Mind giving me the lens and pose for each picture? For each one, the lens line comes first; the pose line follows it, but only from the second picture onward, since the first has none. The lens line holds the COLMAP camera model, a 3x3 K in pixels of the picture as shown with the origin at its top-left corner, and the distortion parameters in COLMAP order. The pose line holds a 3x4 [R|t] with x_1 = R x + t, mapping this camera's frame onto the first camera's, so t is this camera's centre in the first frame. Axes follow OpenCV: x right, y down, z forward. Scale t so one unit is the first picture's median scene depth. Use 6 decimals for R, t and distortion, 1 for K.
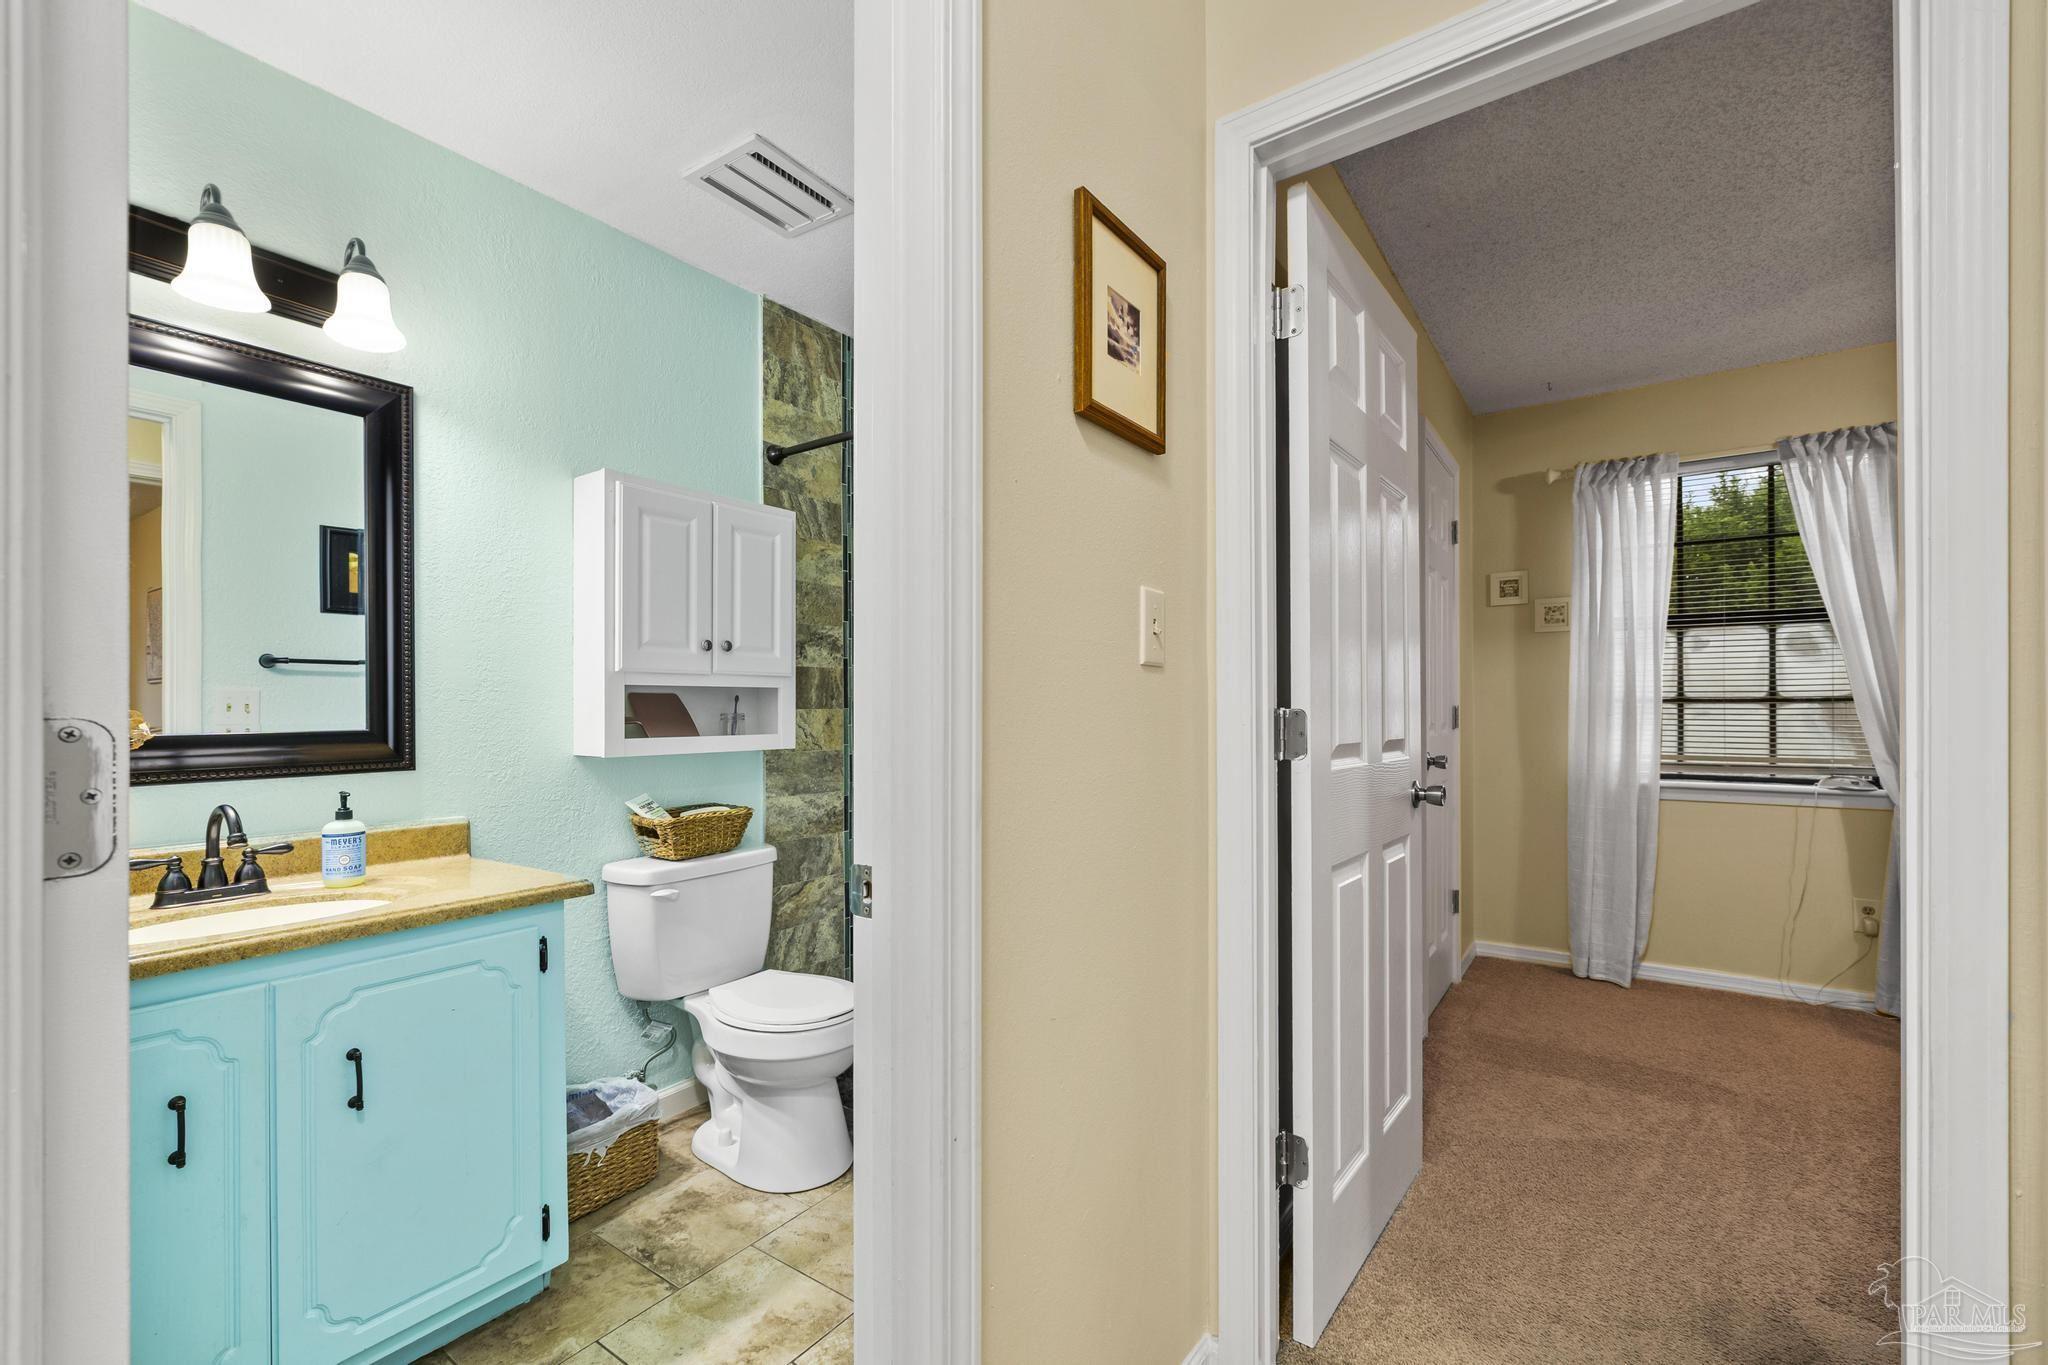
lens RADIAL K [[867.4, 0, 1021.4], [0, 867.4, 699.2], [0, 0, 1]] dist [0.001440, 0.000387]
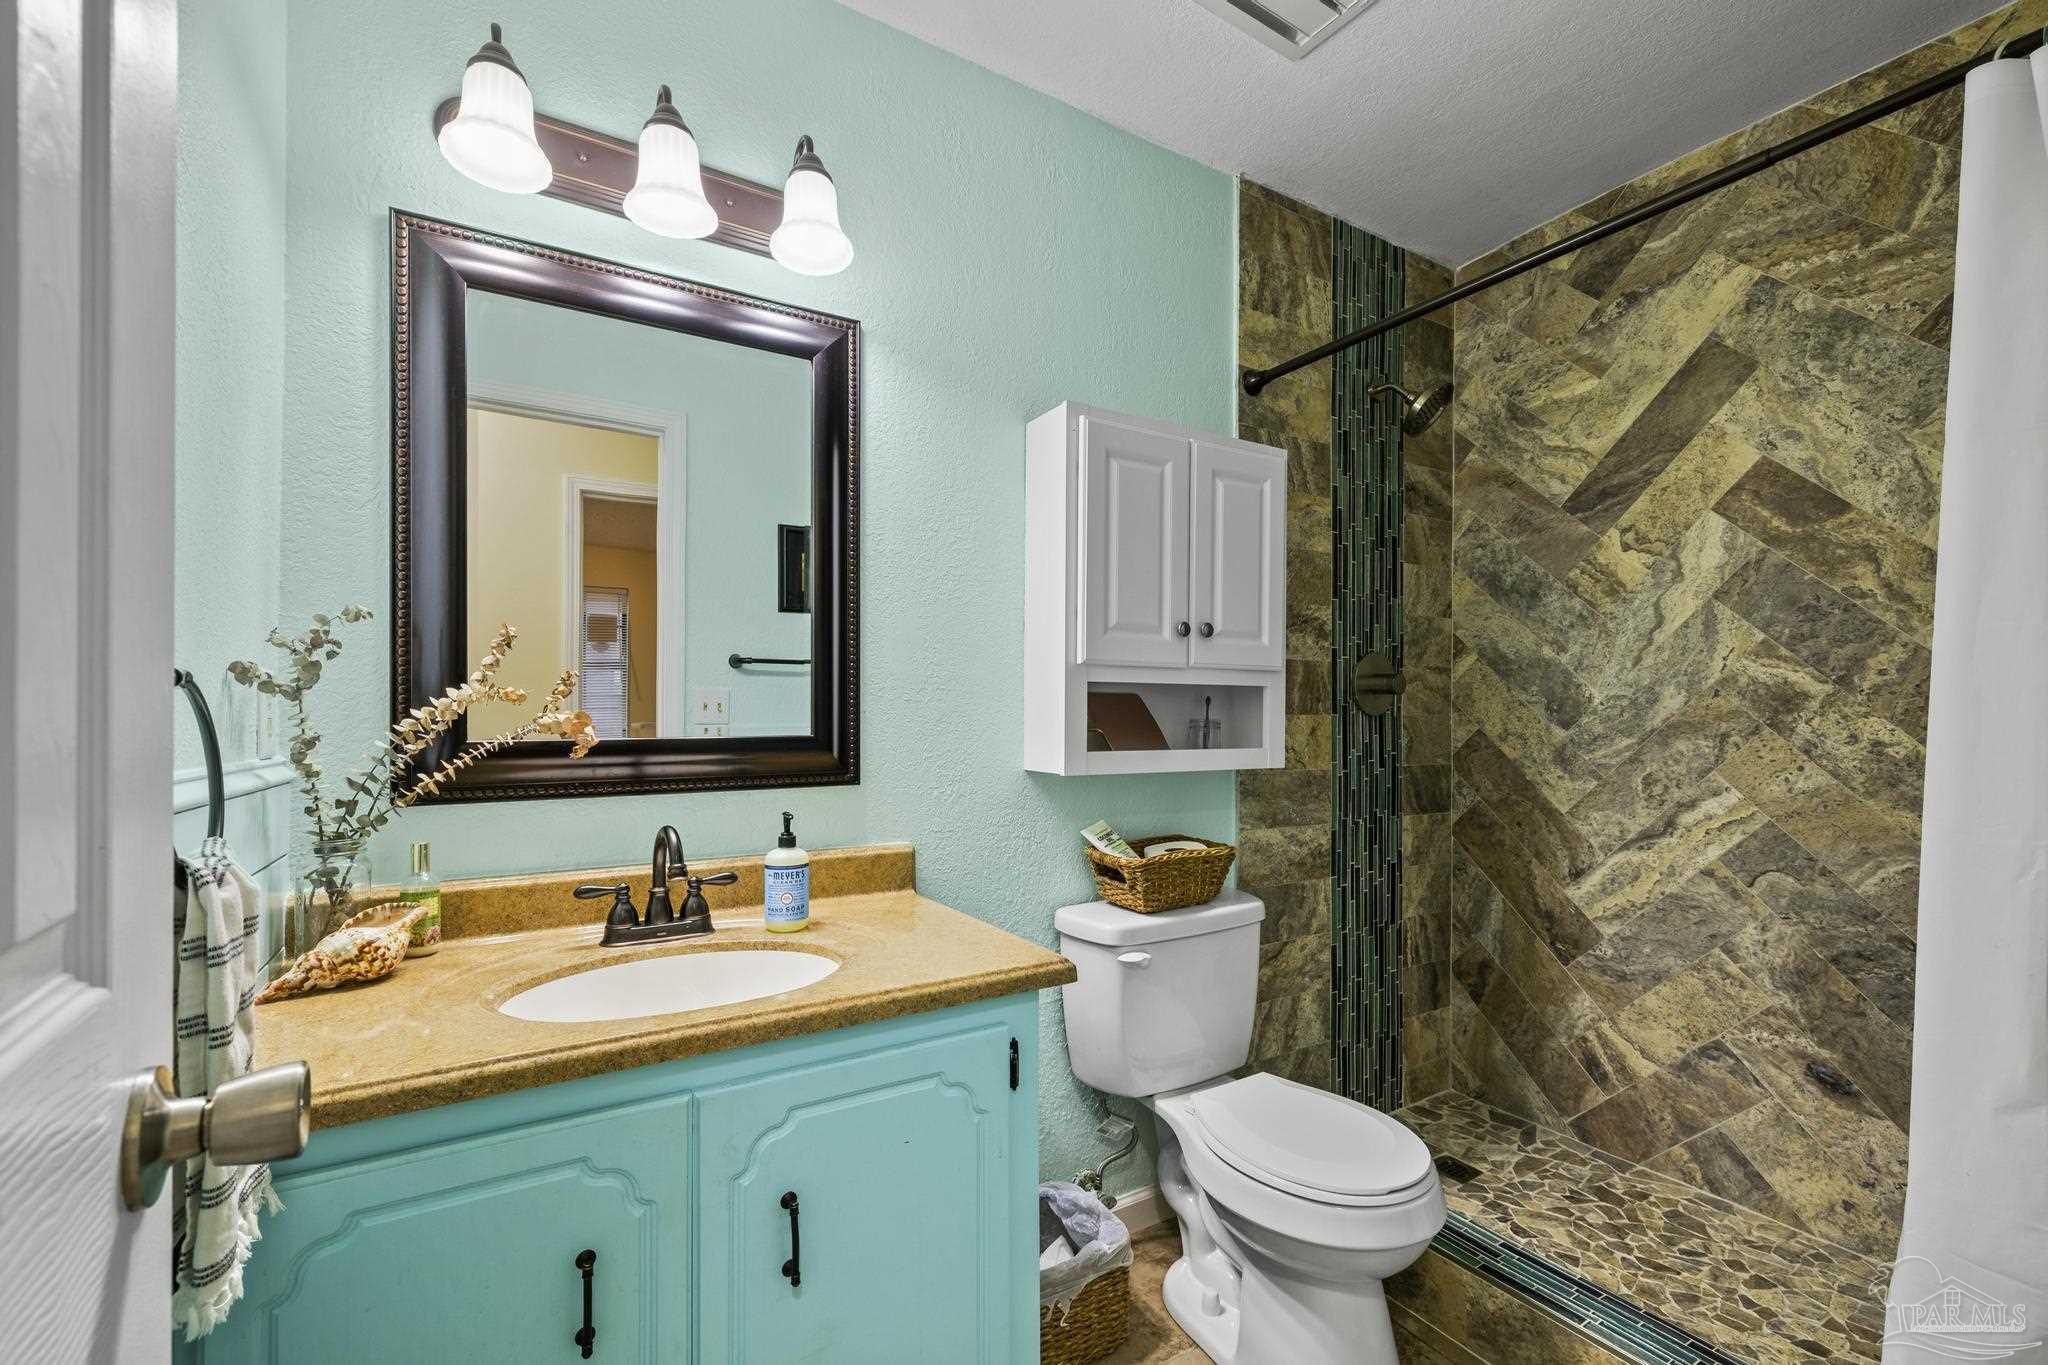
lens RADIAL K [[867.4, 0, 1021.4], [0, 867.4, 699.2], [0, 0, 1]] dist [0.001440, 0.000387]
pose [[0.914255, 0.004070, -0.405120, -0.245793], [-0.005568, 0.999981, -0.002520, 0.001477], [0.405102, 0.004559, 0.914260, 0.338113]]
